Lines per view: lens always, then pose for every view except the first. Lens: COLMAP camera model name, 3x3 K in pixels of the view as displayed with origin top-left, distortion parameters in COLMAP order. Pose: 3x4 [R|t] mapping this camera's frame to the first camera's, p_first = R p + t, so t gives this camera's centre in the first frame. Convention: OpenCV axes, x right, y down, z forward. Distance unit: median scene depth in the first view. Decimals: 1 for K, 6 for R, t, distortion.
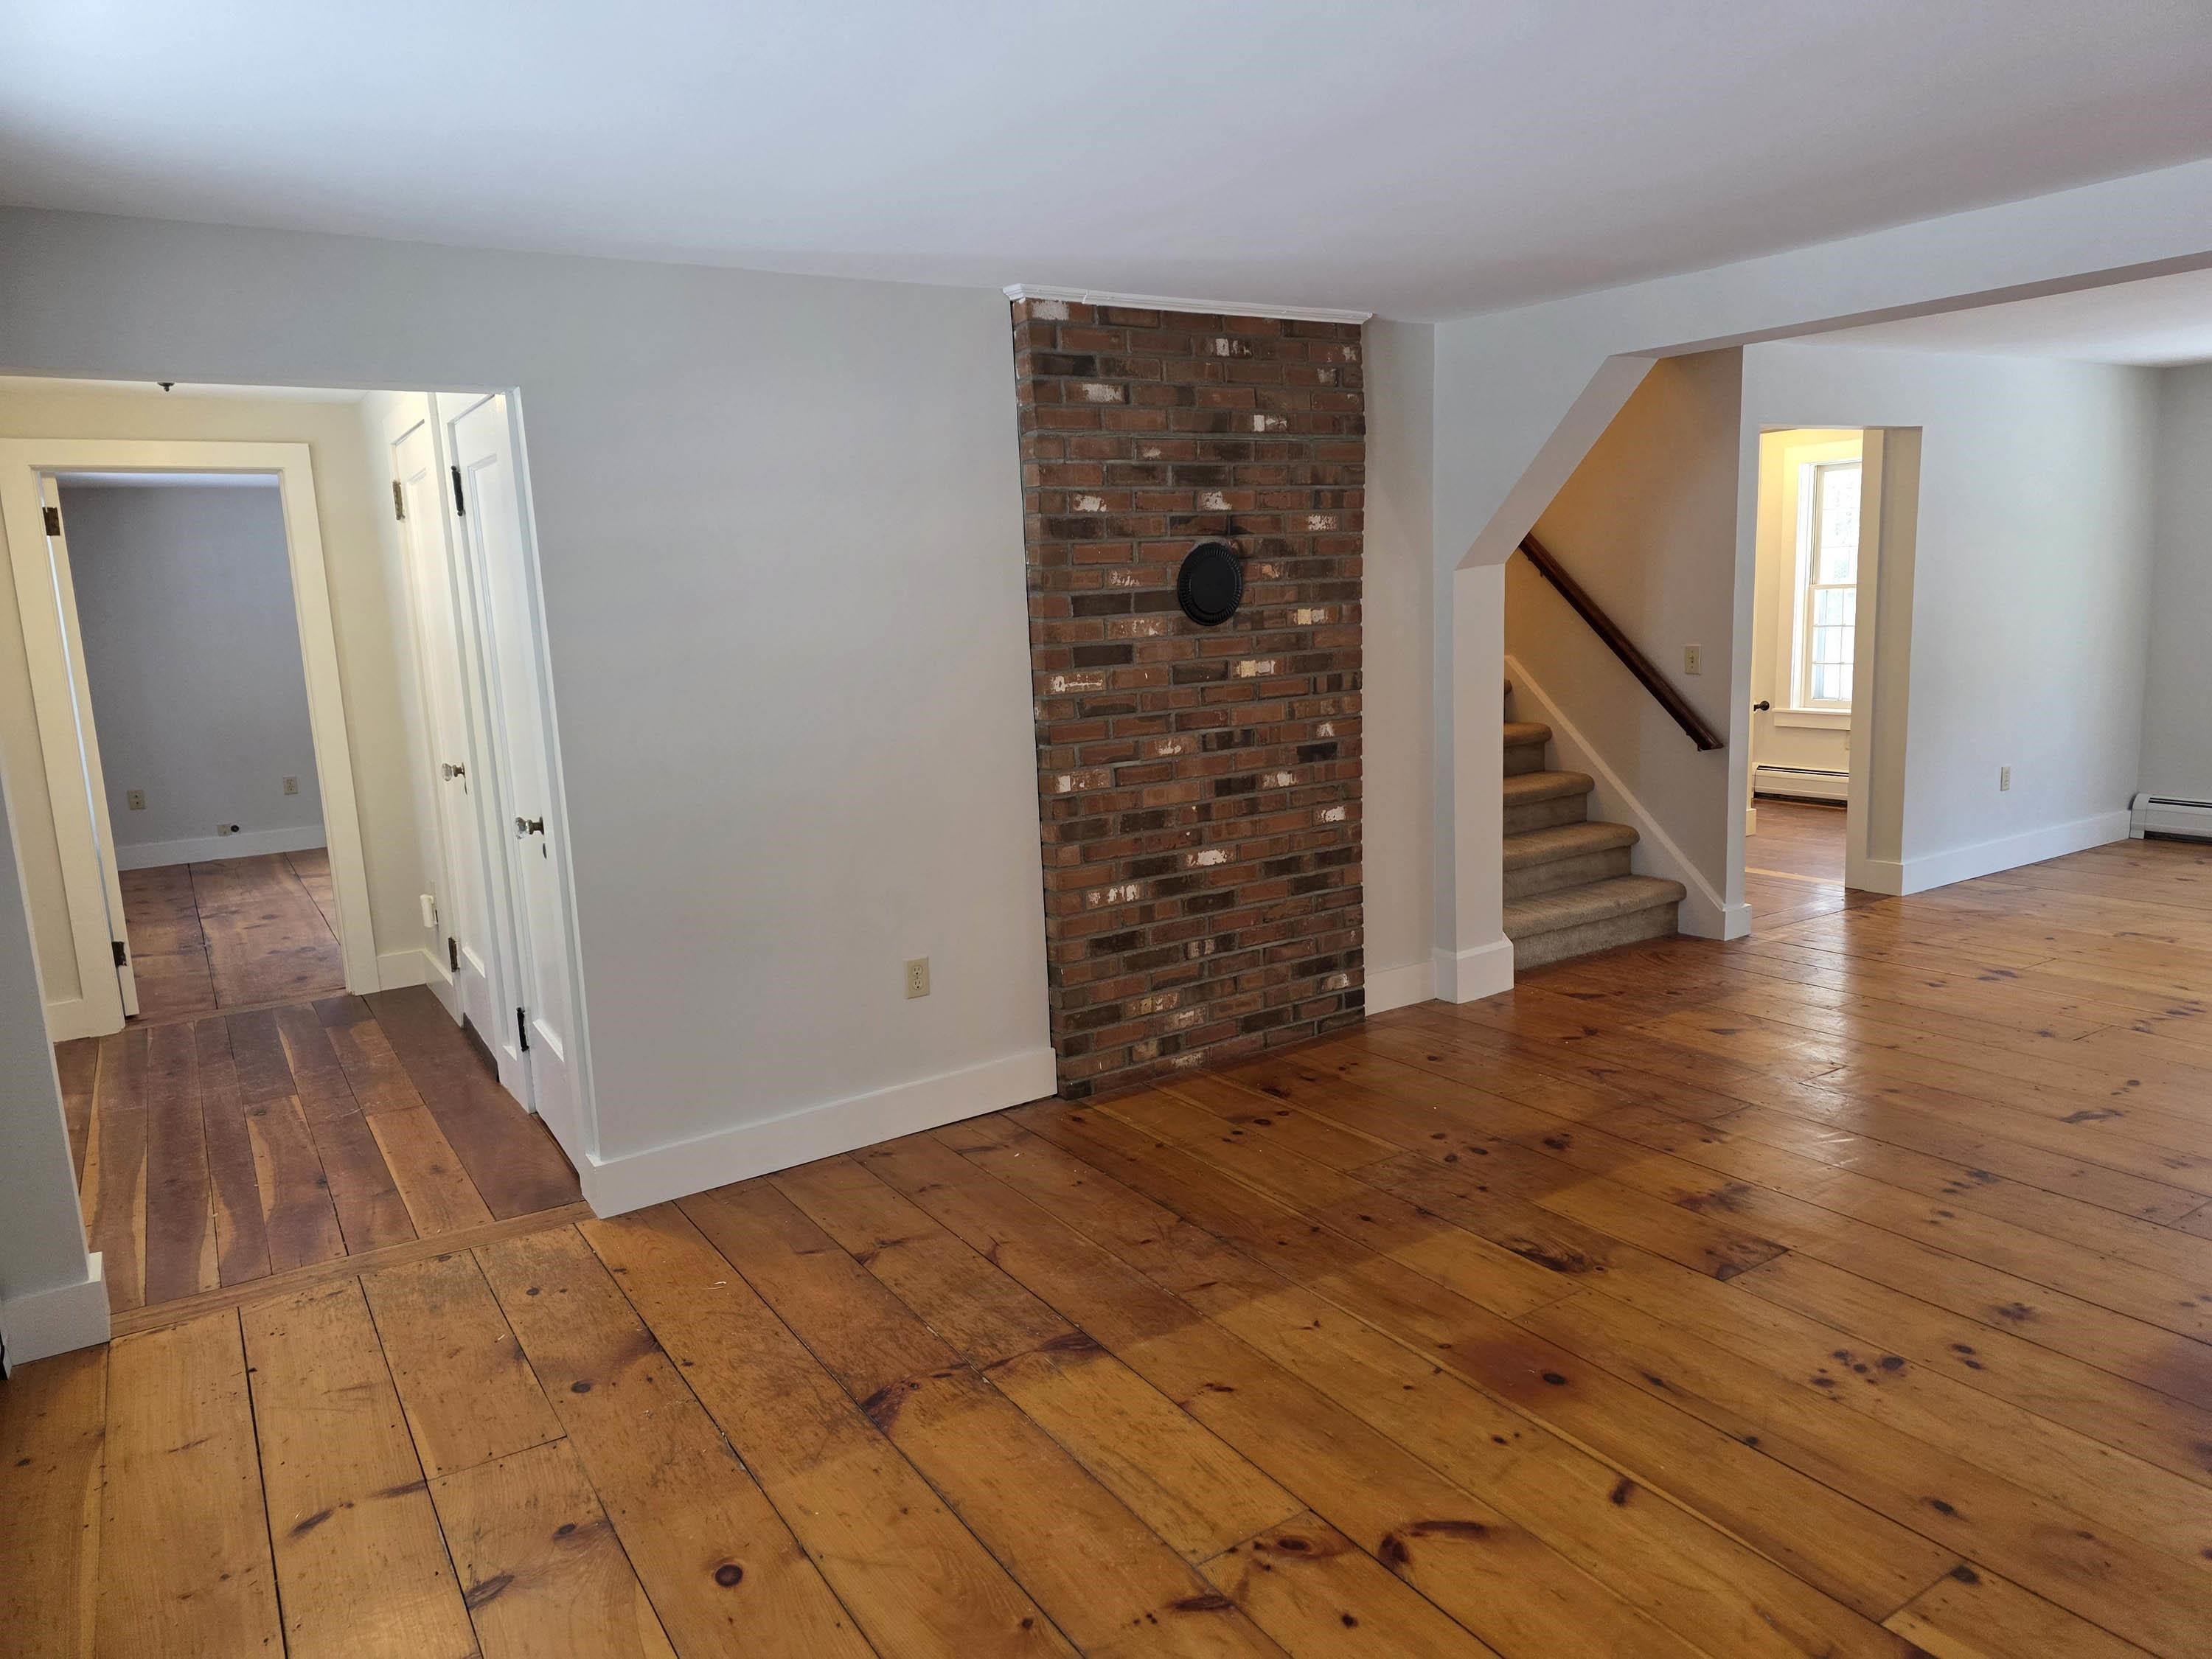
lens RADIAL K [[1483.4, 0, 1106.0], [0, 1483.4, 829.5], [0, 0, 1]] dist [0.085416, -0.082570]
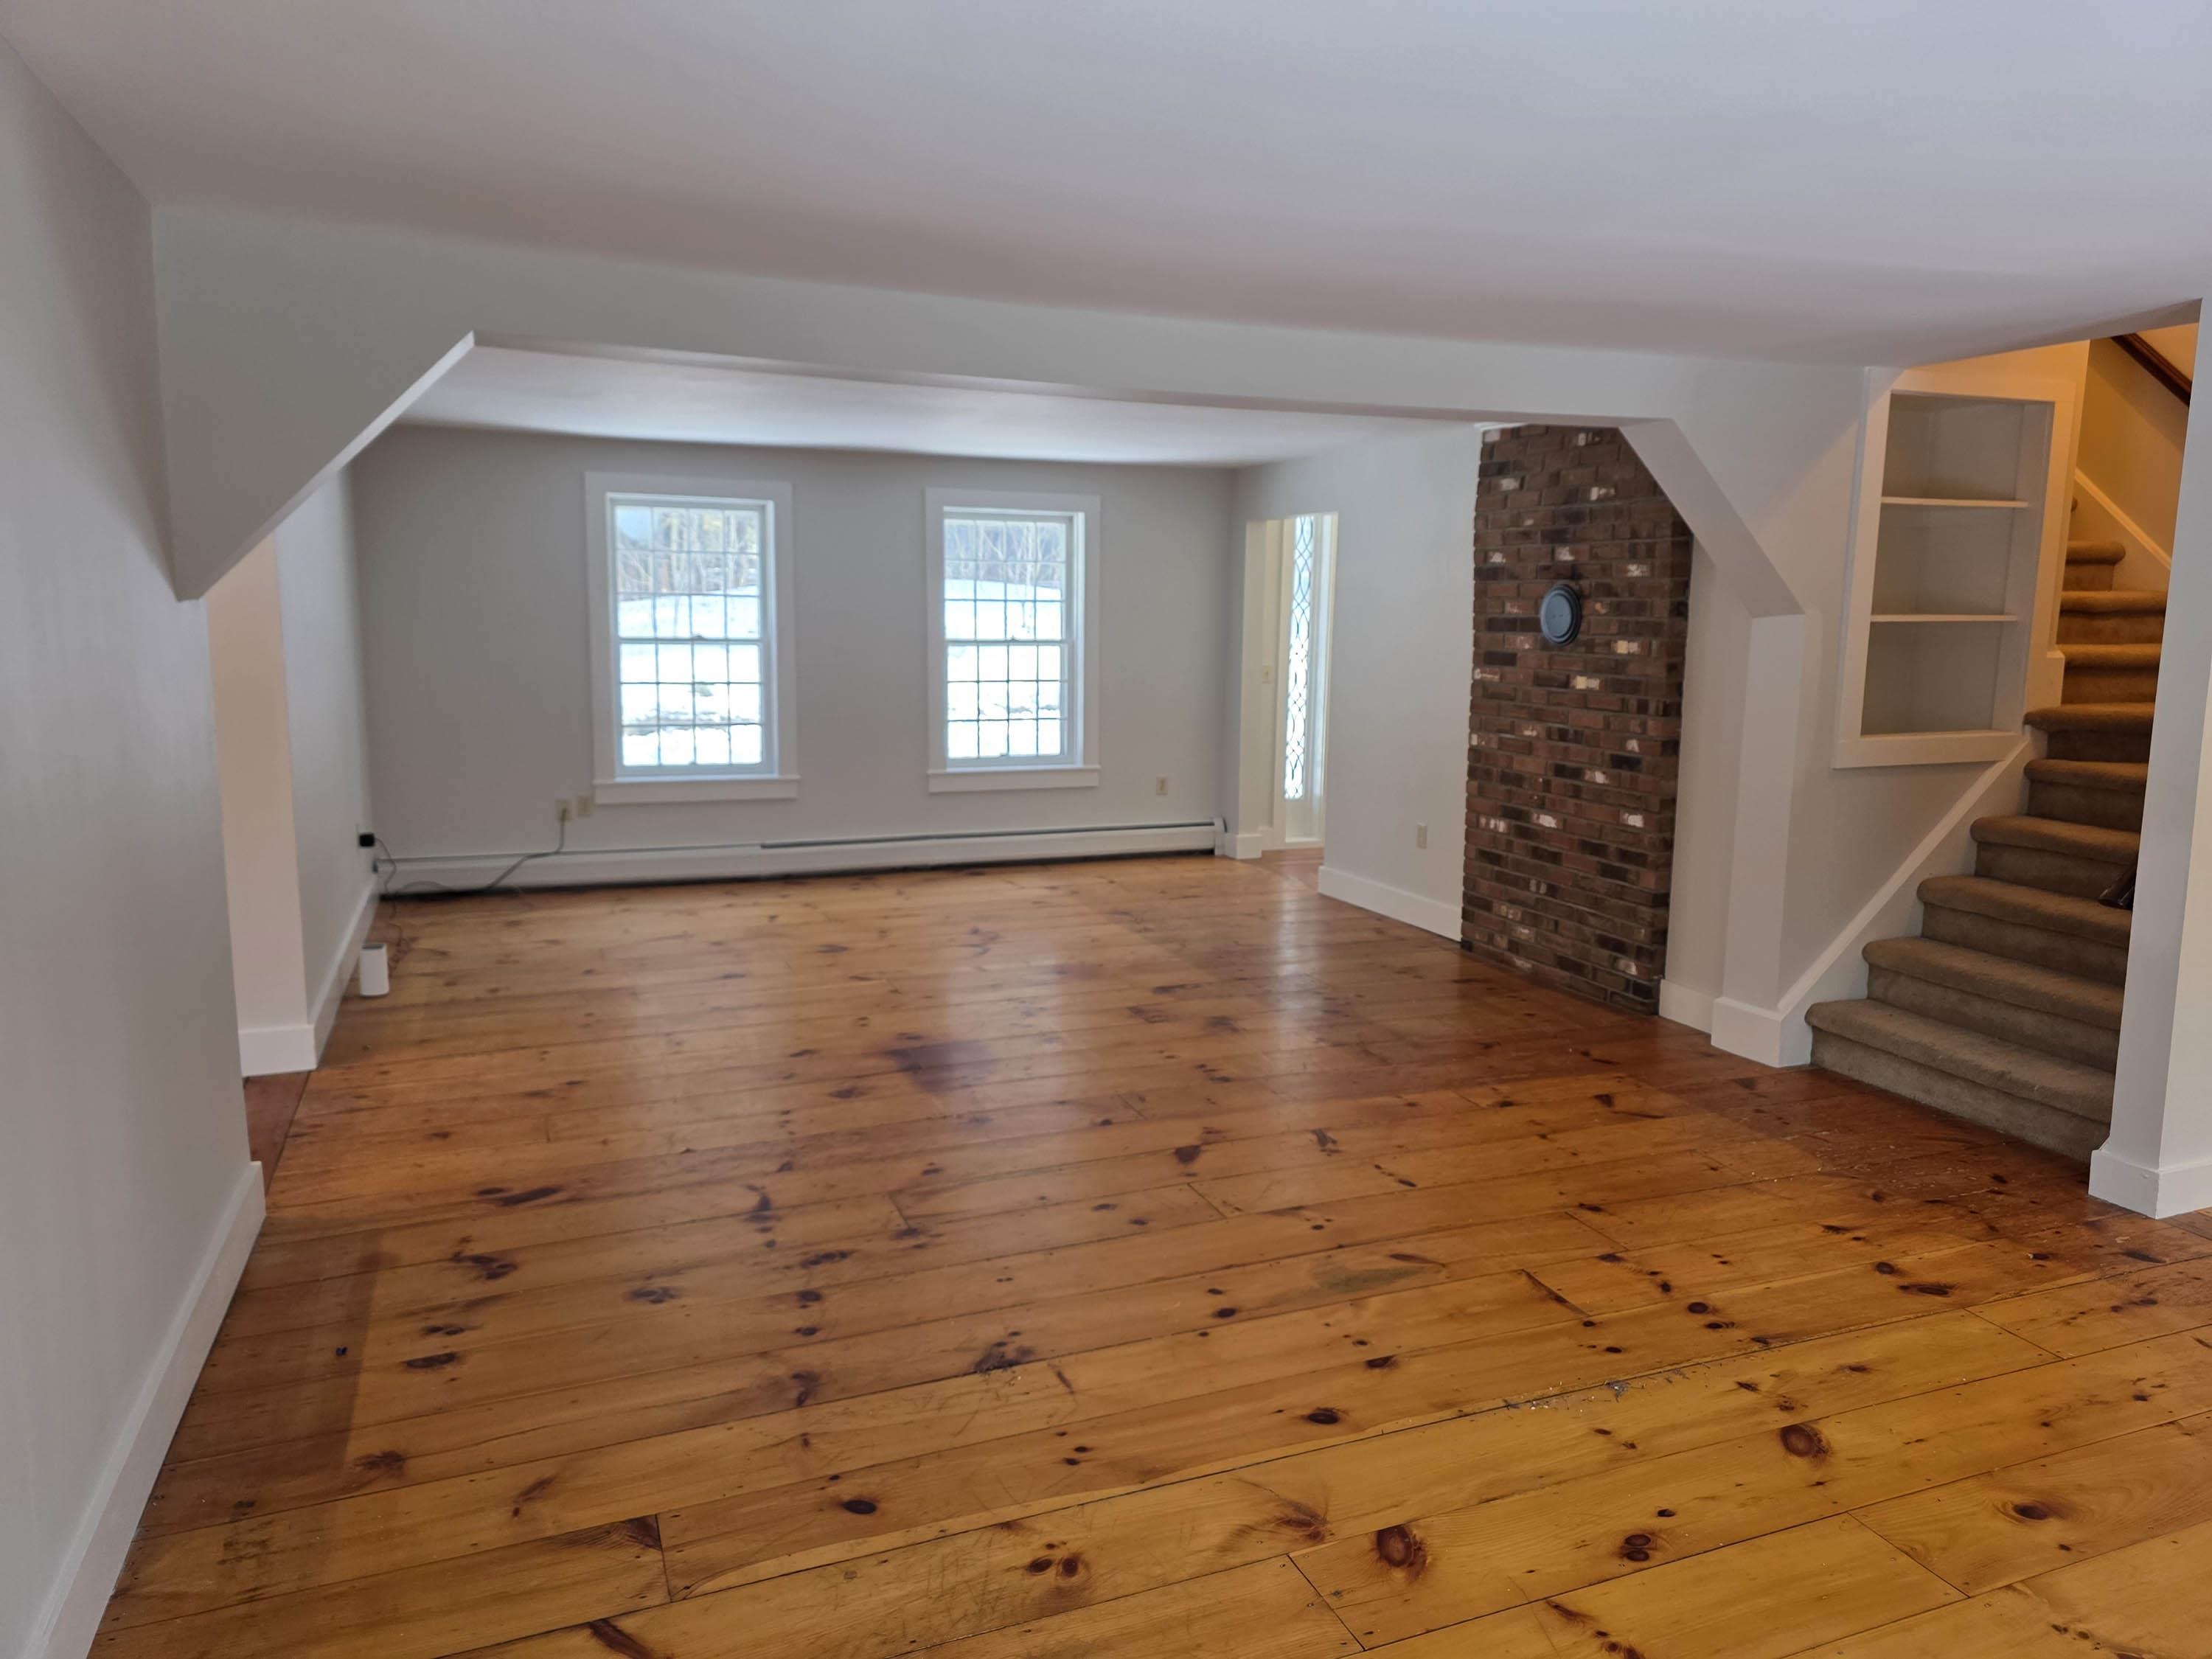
lens RADIAL K [[1464.0, 0, 1101.2], [0, 1464.0, 802.2], [0, 0, 1]] dist [0.002093, 0.000716]
pose [[-0.197018, 0.169682, -0.965604, 1.417176], [-0.168292, 0.964436, 0.203815, -0.197791], [0.965848, 0.202659, -0.161455, 0.831231]]
